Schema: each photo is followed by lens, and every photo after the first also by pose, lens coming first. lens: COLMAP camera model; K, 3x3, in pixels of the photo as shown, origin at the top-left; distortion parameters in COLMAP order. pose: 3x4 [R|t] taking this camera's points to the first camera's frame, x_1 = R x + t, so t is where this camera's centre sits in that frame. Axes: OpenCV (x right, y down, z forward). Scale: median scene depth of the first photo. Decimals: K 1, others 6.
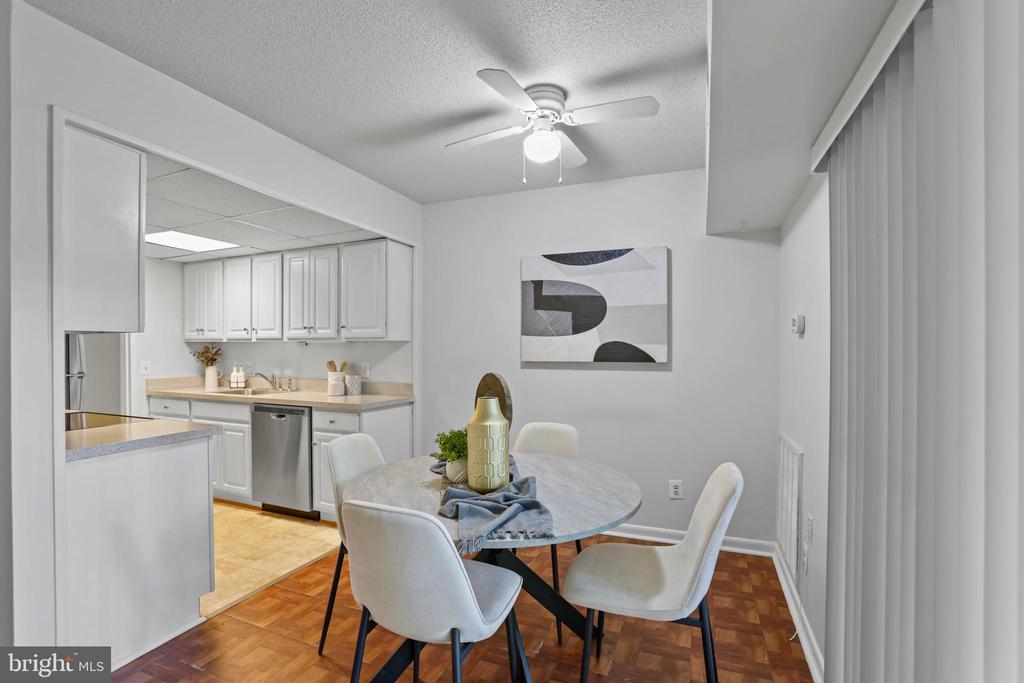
lens RADIAL K [[467.7, 0, 497.5], [0, 467.7, 353.0], [0, 0, 1]] dist [-0.054497, 0.015358]
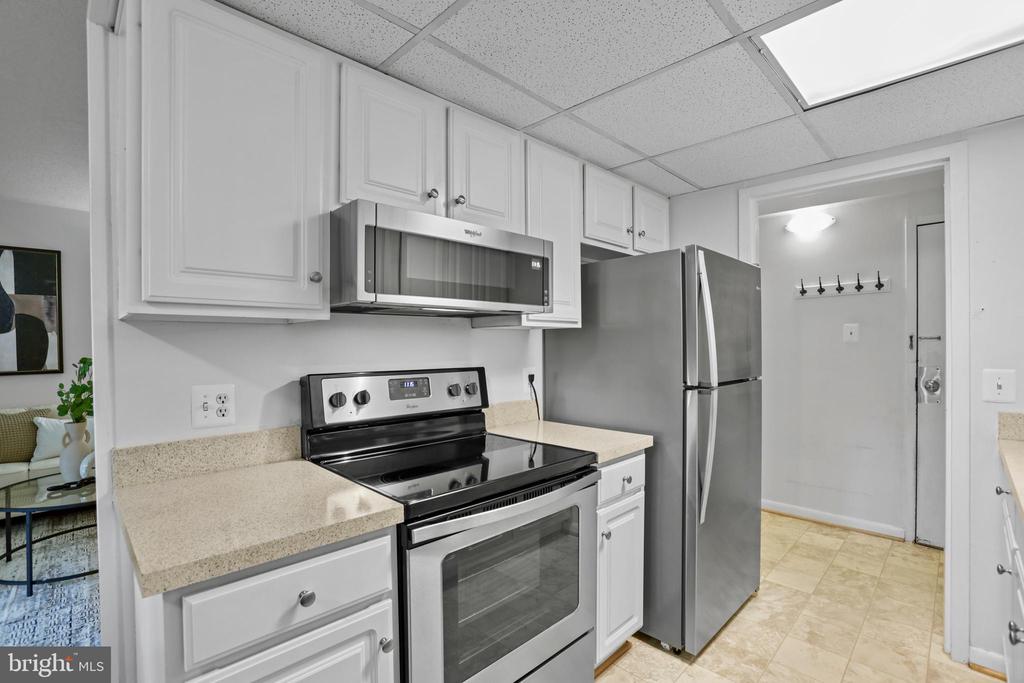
lens RADIAL K [[467.7, 0, 513.7], [0, 467.7, 347.8], [0, 0, 1]] dist [-0.054497, 0.015358]
pose [[-0.378667, 0.006185, -0.925512, -0.219735], [-0.000793, 0.999975, 0.007007, -0.005239], [0.925533, 0.003388, -0.378653, 0.750030]]
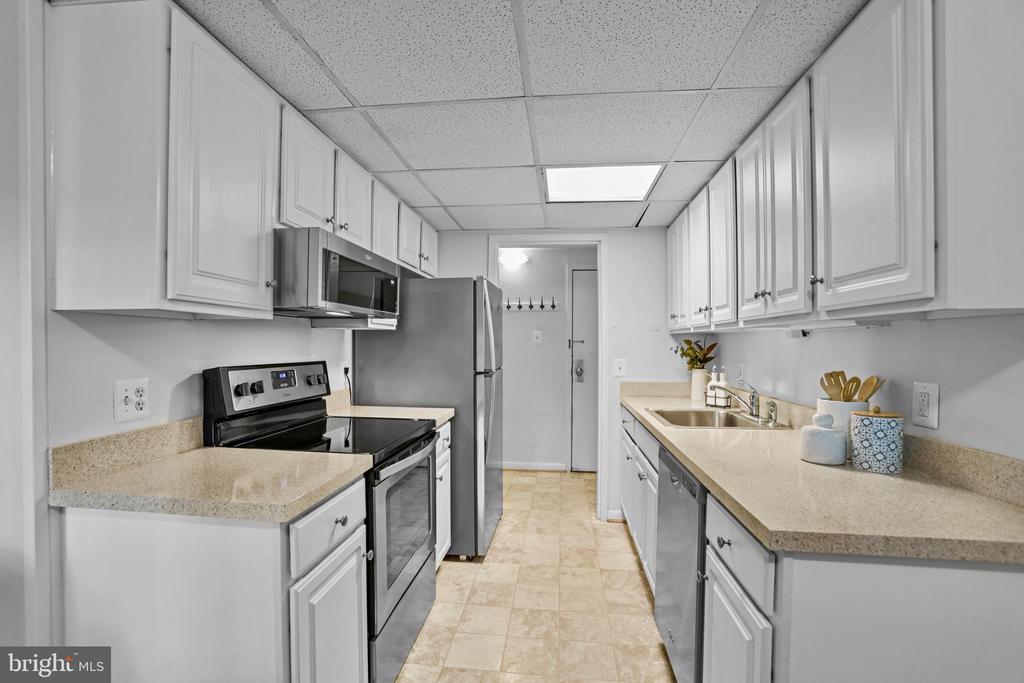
lens RADIAL K [[467.7, 0, 513.3], [0, 467.7, 340.7], [0, 0, 1]] dist [-0.054497, 0.015358]
pose [[0.290698, -0.007782, -0.956783, -0.053917], [-0.010871, 0.999876, -0.011436, -0.002656], [0.956753, 0.013726, 0.290577, 0.595000]]
